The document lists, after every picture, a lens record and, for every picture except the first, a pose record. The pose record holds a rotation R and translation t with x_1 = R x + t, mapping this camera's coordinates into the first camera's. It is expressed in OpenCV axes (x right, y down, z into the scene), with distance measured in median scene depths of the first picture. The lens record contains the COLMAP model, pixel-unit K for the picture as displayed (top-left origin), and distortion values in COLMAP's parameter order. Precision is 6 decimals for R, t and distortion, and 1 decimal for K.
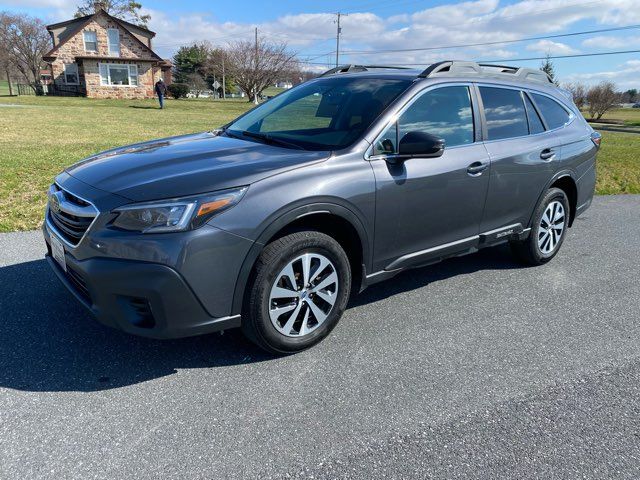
lens RADIAL K [[489.3, 0, 320.0], [0, 489.3, 240.0], [0, 0, 1]] dist [0.007507, -0.006309]
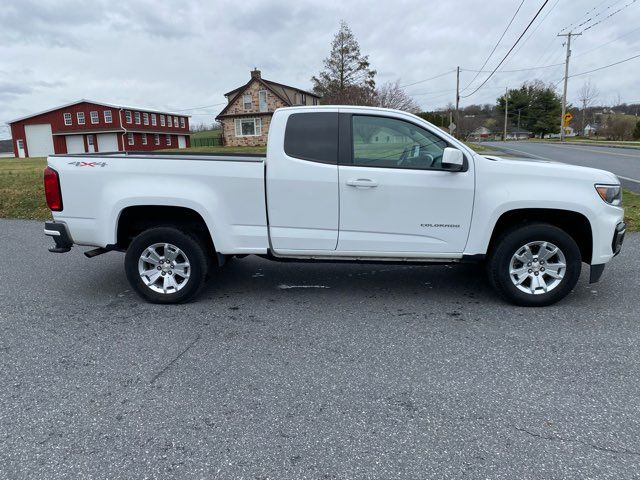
lens RADIAL K [[493.1, 0, 324.6], [0, 493.1, 239.6], [0, 0, 1]] dist [0.007765, -0.010578]
pose [[0.757772, 0.073544, -0.648361, 0.549475], [-0.130766, 0.990587, -0.040470, -0.032674], [0.639282, 0.115450, 0.760257, 0.214538]]
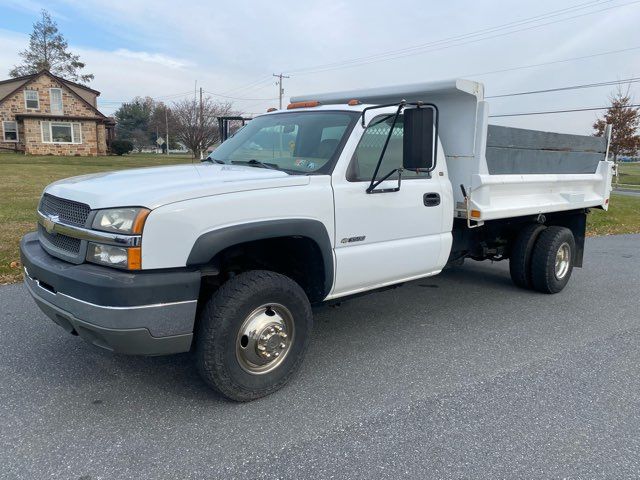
lens RADIAL K [[489.3, 0, 320.0], [0, 489.3, 240.0], [0, 0, 1]] dist [0.007507, -0.006309]
pose [[0.993642, -0.021750, 0.110468, -0.001772], [0.033304, 0.994035, -0.103855, 0.002463], [-0.107550, 0.106874, 0.988439, -0.020367]]
